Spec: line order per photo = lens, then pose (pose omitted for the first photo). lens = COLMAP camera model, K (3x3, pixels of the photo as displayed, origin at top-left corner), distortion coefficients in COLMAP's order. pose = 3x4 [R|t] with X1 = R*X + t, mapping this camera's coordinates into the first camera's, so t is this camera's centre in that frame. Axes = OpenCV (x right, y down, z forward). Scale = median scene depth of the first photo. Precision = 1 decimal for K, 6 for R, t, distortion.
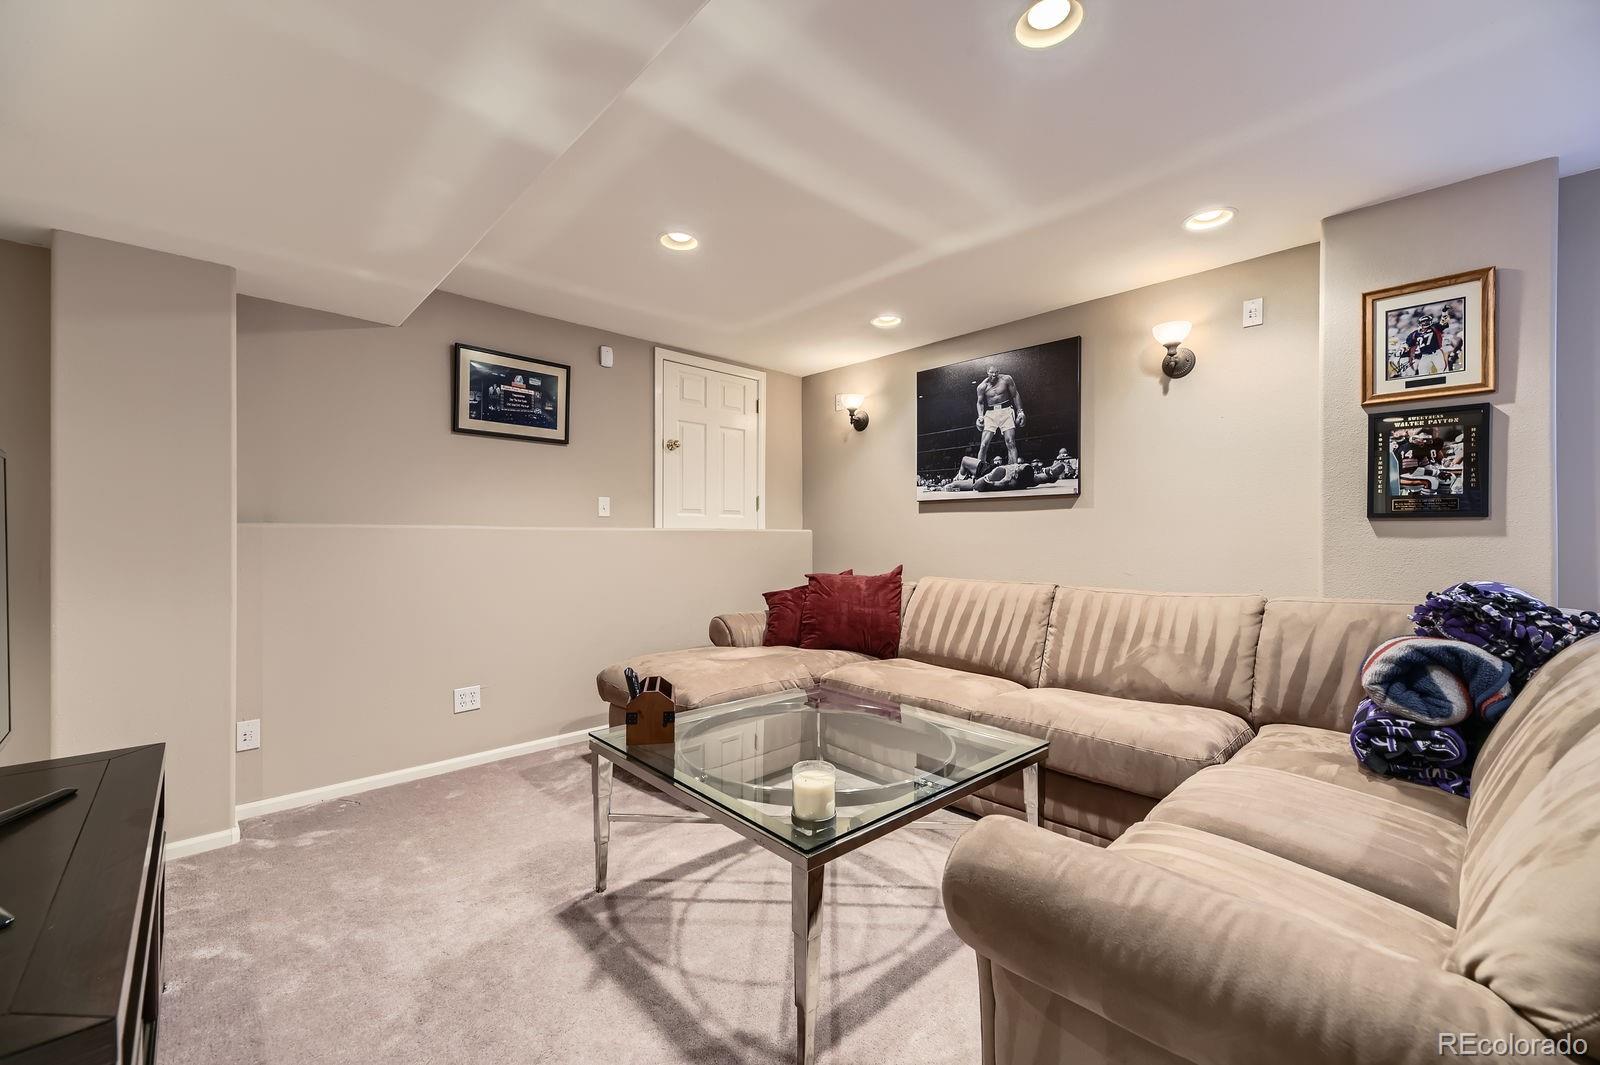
lens RADIAL K [[649.6, 0, 799.8], [0, 649.6, 532.8], [0, 0, 1]] dist [0.015280, -0.004319]
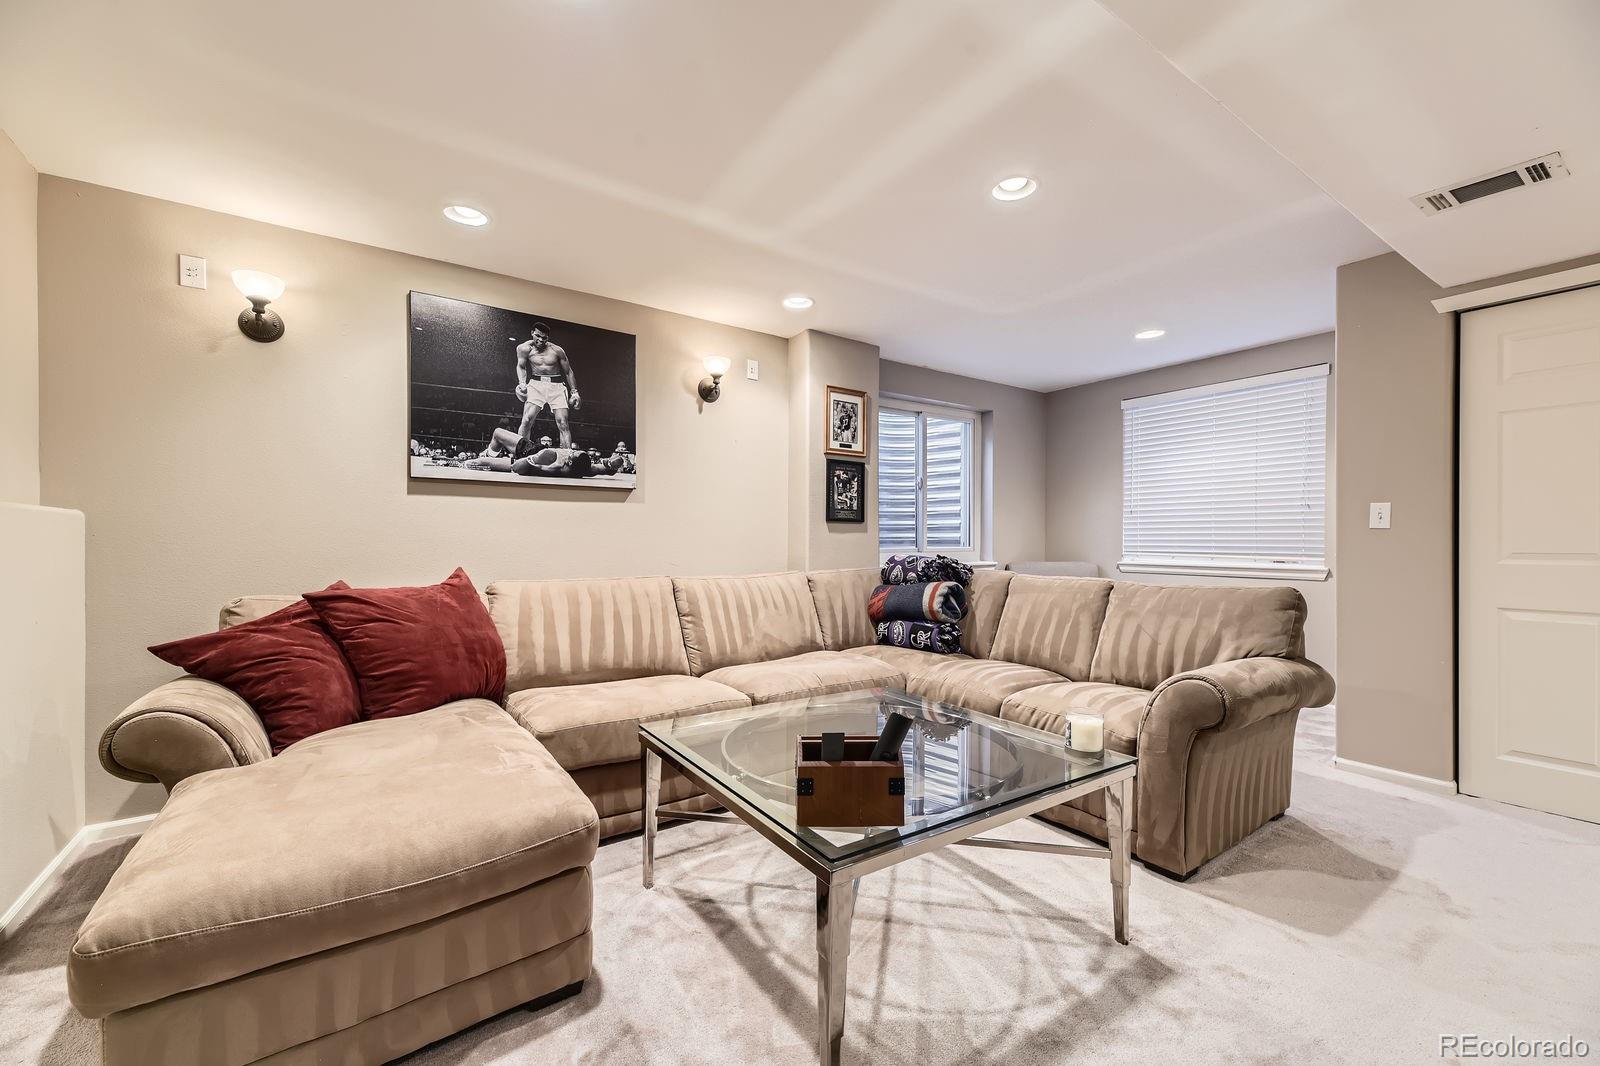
lens RADIAL K [[649.6, 0, 801.8], [0, 649.6, 545.9], [0, 0, 1]] dist [0.015280, -0.004319]
pose [[0.137479, -0.013106, 0.990418, -0.531898], [-0.011858, 0.999819, 0.014876, 0.011536], [-0.990434, -0.013790, 0.137298, 0.567361]]
